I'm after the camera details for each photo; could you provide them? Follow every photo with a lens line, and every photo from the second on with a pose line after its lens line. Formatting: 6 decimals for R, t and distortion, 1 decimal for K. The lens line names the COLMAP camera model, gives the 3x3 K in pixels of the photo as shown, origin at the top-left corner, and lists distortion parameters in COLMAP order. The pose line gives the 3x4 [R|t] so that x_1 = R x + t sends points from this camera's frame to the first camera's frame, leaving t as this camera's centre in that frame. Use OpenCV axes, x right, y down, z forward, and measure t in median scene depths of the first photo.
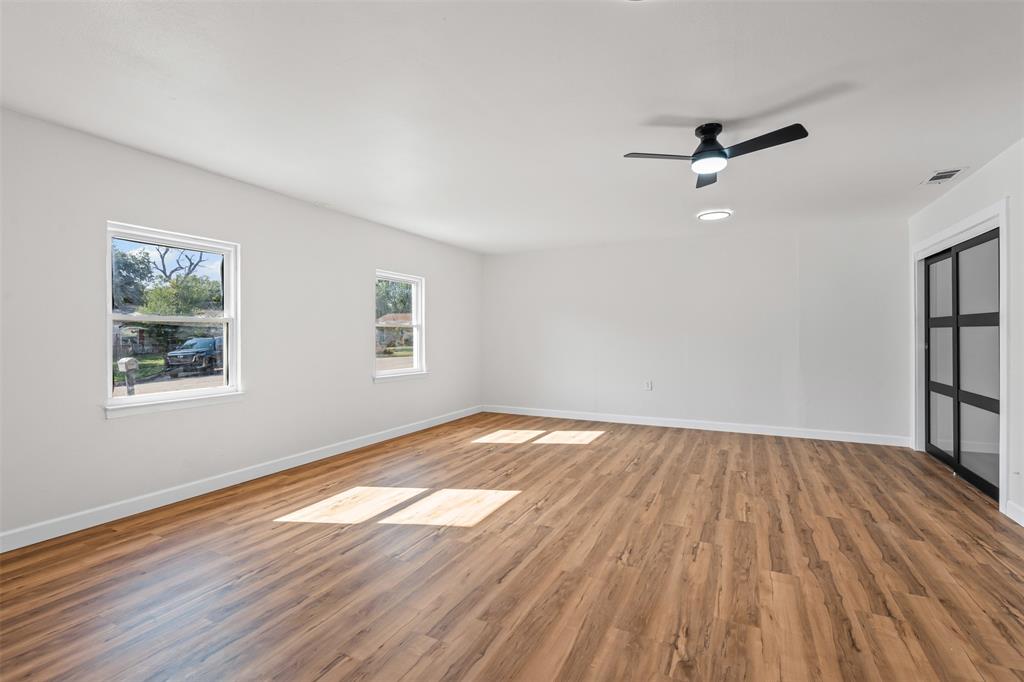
lens RADIAL K [[473.0, 0, 507.2], [0, 473.0, 332.6], [0, 0, 1]] dist [-0.003215, 0.000537]
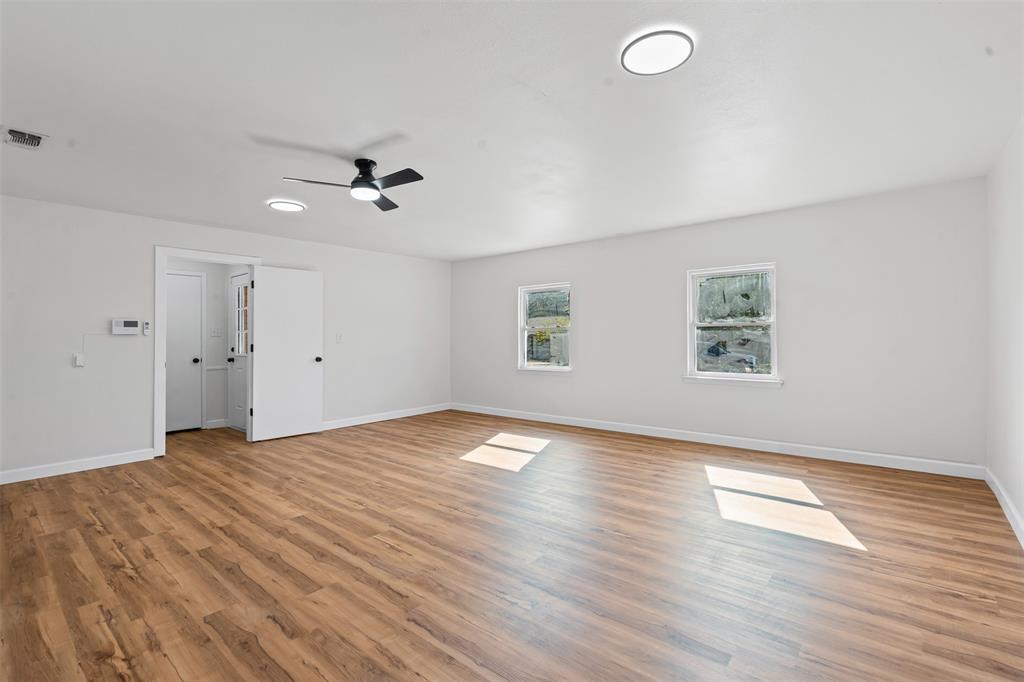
lens RADIAL K [[473.0, 0, 517.3], [0, 473.0, 336.7], [0, 0, 1]] dist [-0.003215, 0.000537]
pose [[-0.239683, 0.001486, -0.970850, 1.467733], [0.015427, 0.999878, -0.002278, 0.010839], [0.970729, -0.015523, -0.239677, 1.644220]]
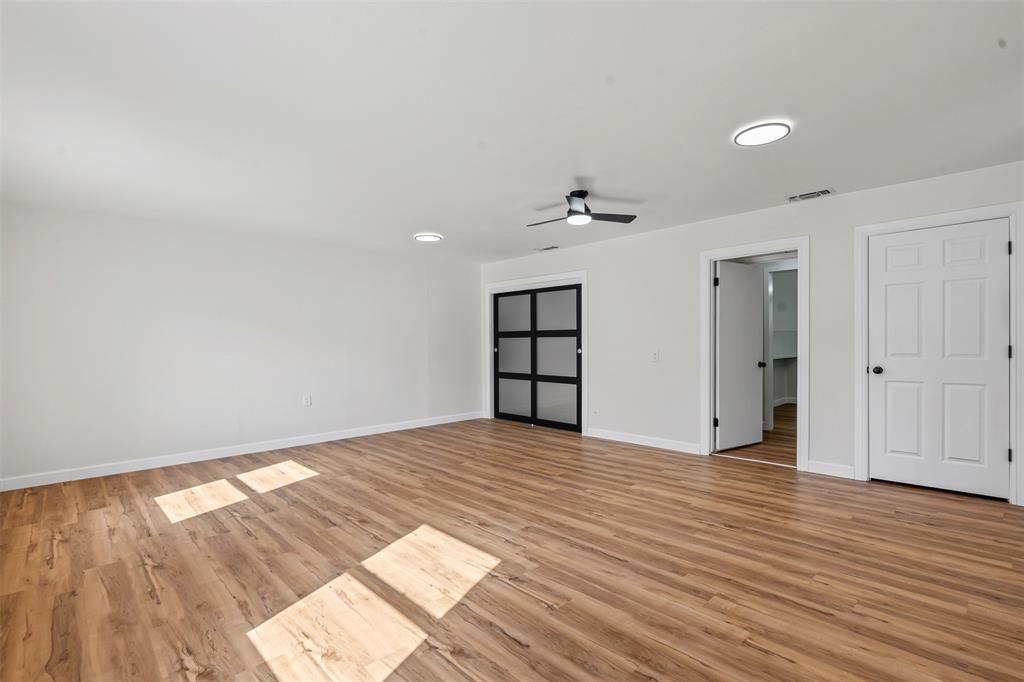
lens RADIAL K [[473.0, 0, 526.6], [0, 473.0, 344.5], [0, 0, 1]] dist [-0.003215, 0.000537]
pose [[0.319105, -0.006901, 0.947694, -0.936276], [0.006449, 0.999966, 0.005110, 0.006365], [-0.947697, 0.004481, 0.319139, 0.703191]]
